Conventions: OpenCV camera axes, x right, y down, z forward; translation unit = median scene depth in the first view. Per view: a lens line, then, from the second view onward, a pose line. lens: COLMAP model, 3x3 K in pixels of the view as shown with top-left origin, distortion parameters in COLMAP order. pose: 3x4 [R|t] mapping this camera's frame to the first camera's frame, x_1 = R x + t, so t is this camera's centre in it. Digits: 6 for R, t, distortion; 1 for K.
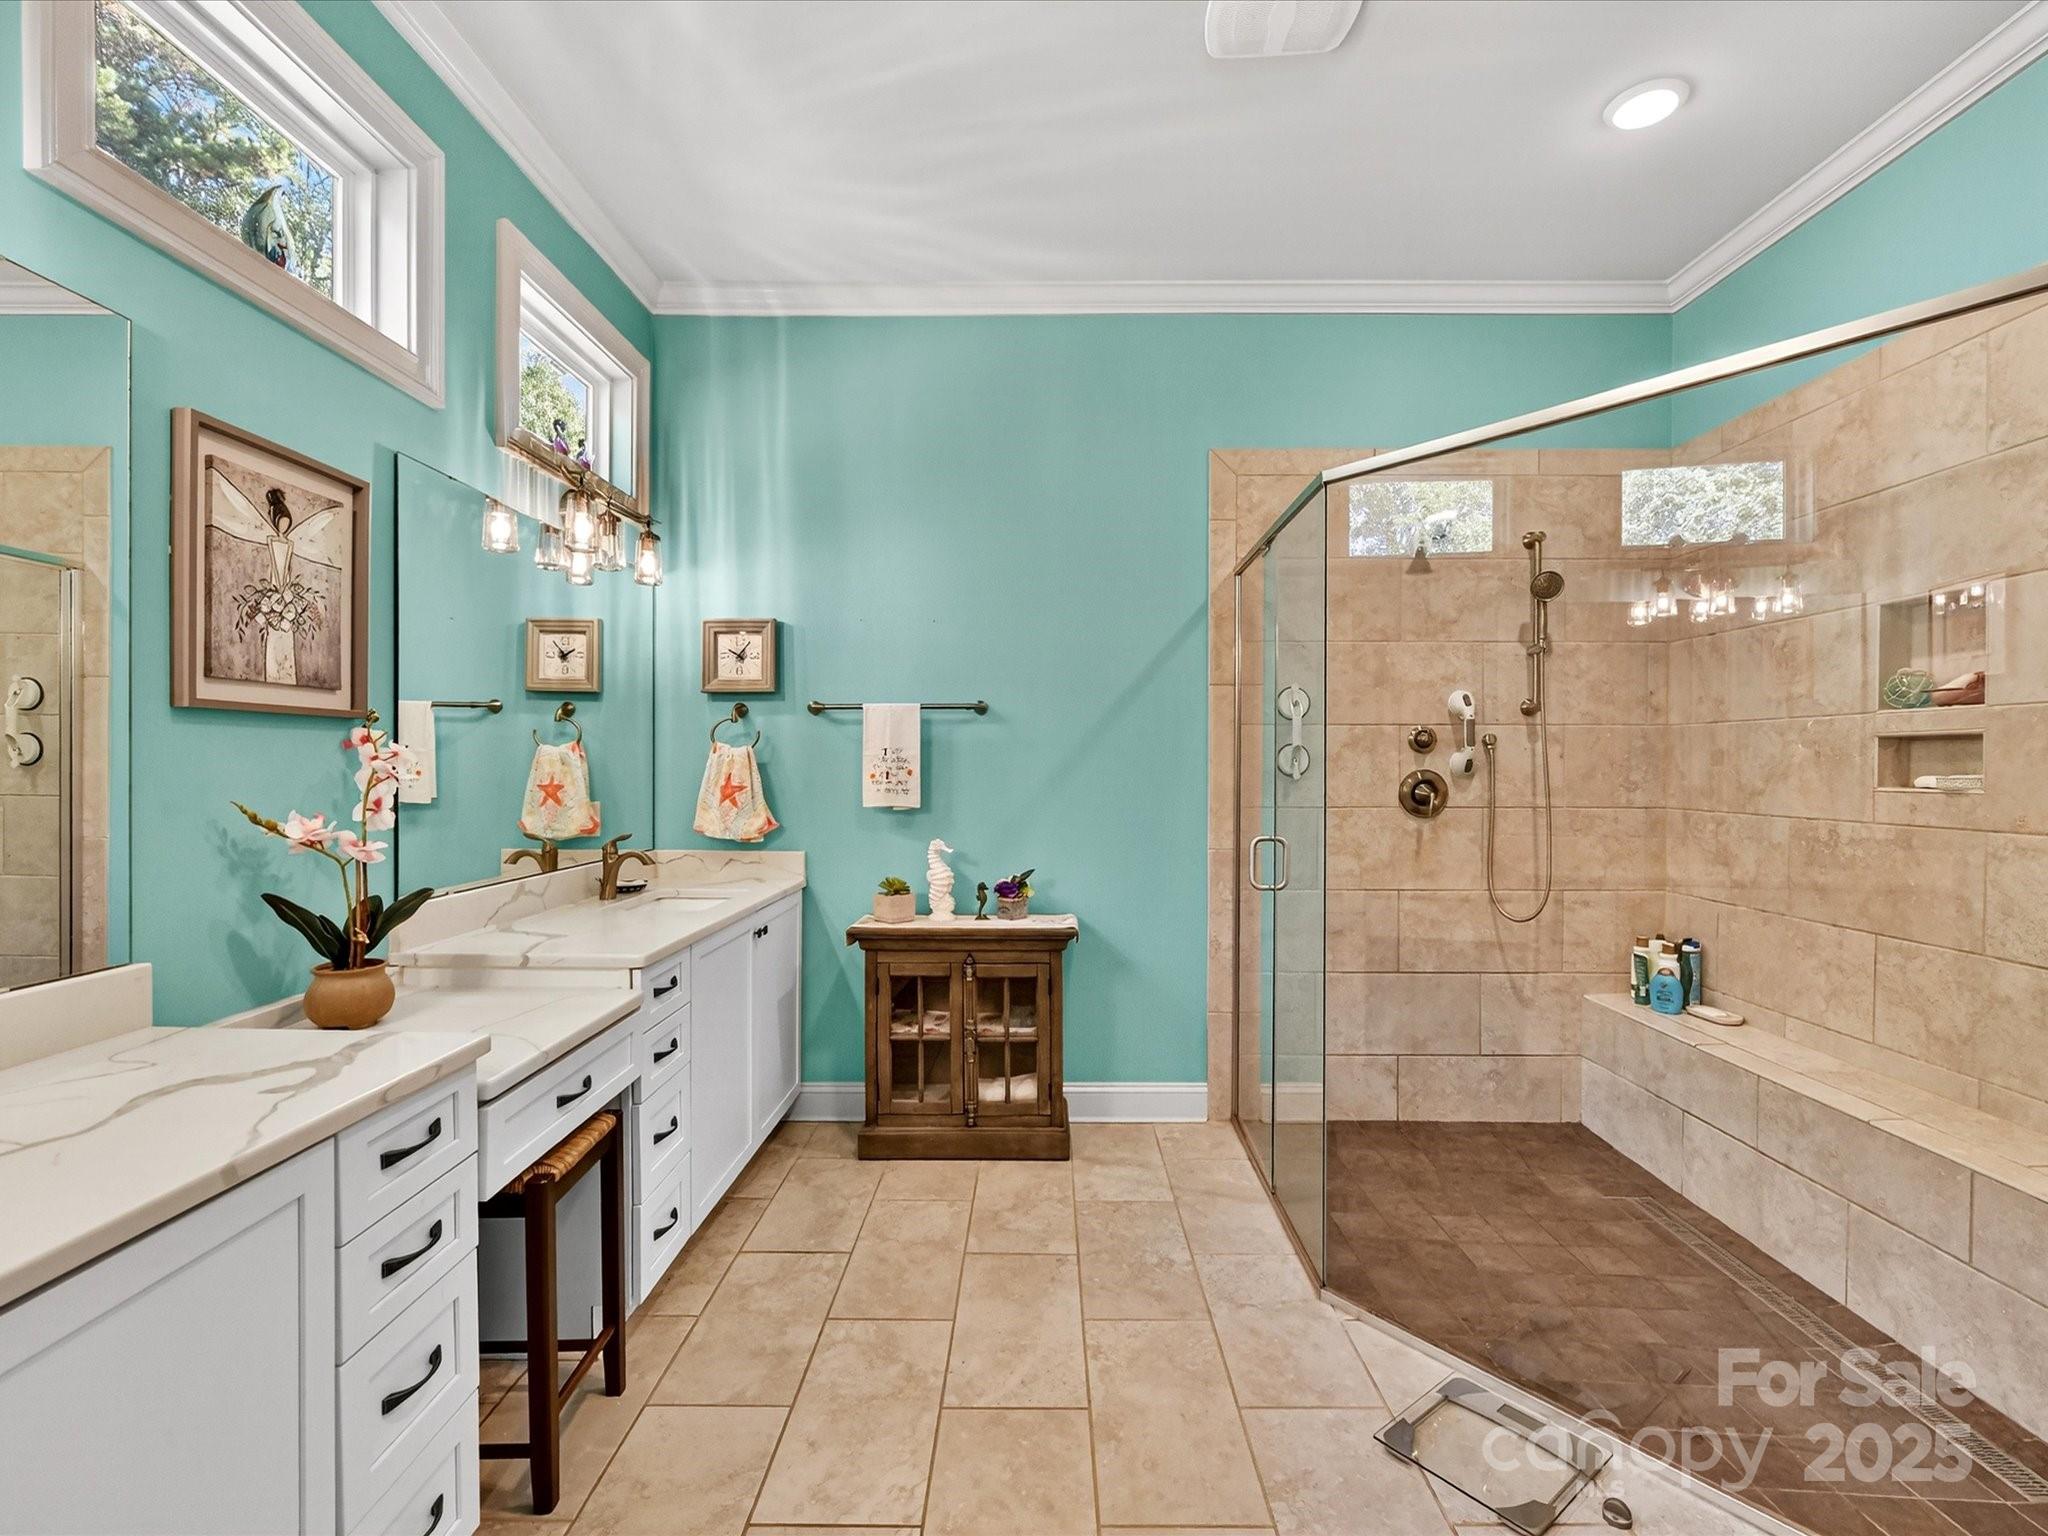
lens RADIAL K [[931.2, 0, 1021.6], [0, 931.2, 765.3], [0, 0, 1]] dist [-0.004051, 0.000803]
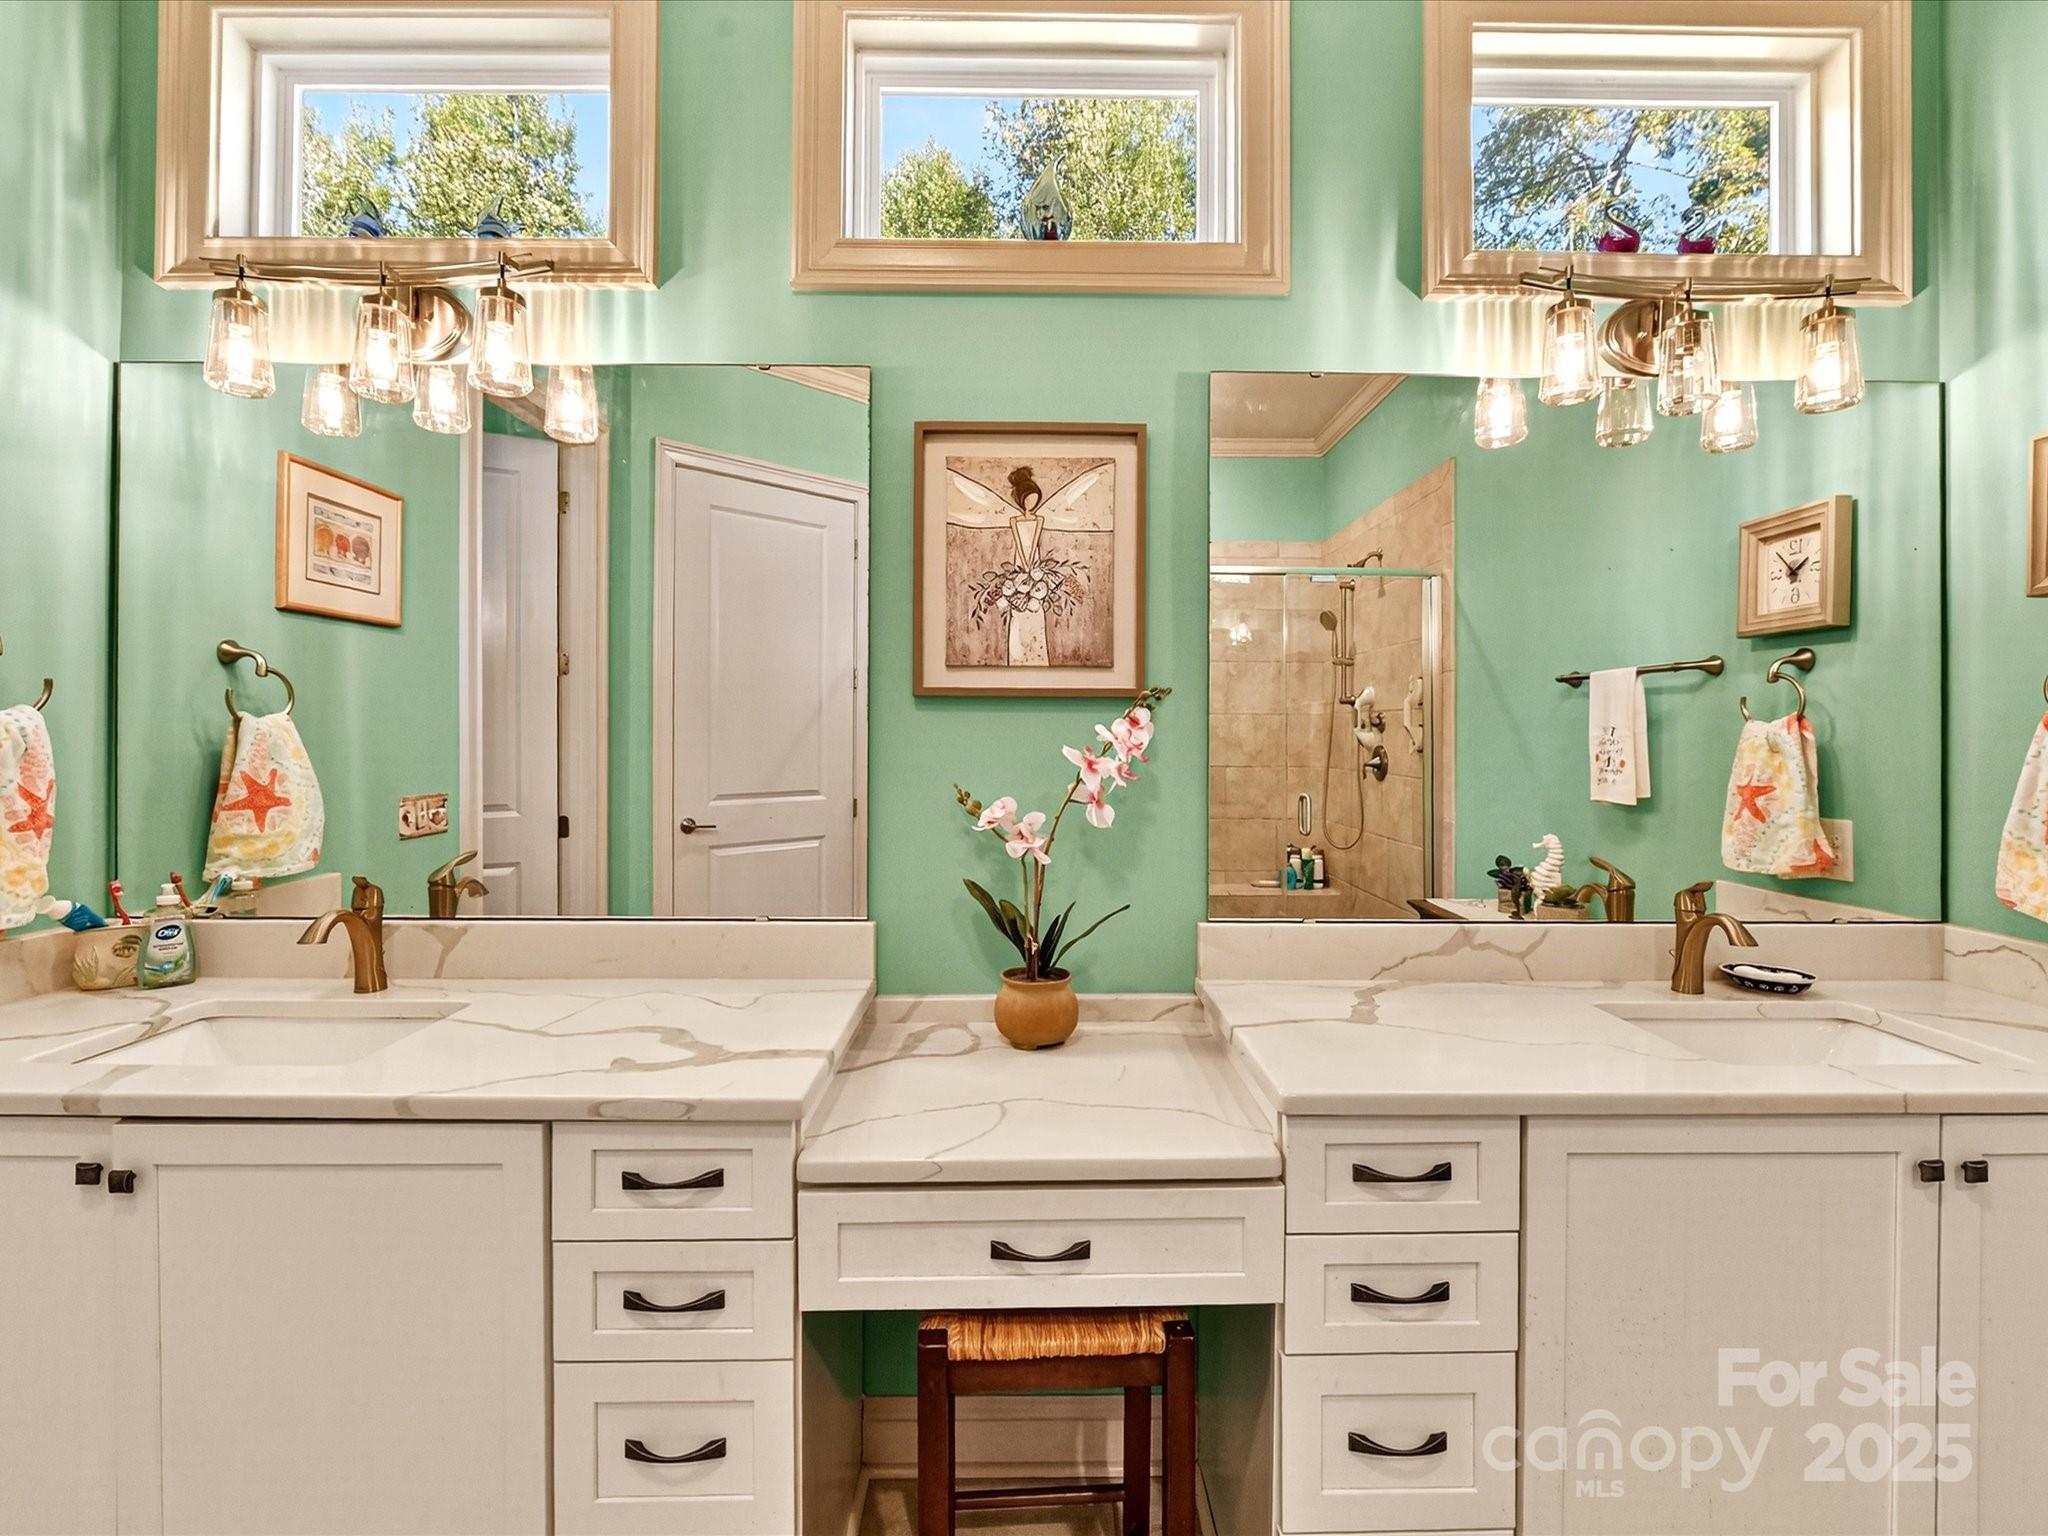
lens RADIAL K [[931.2, 0, 1024.4], [0, 931.2, 737.6], [0, 0, 1]] dist [-0.004051, 0.000803]
pose [[0.037800, -0.012371, -0.999209, 0.163778], [-0.006358, 0.999900, -0.012620, -0.000471], [0.999265, 0.006830, 0.037718, 0.899898]]
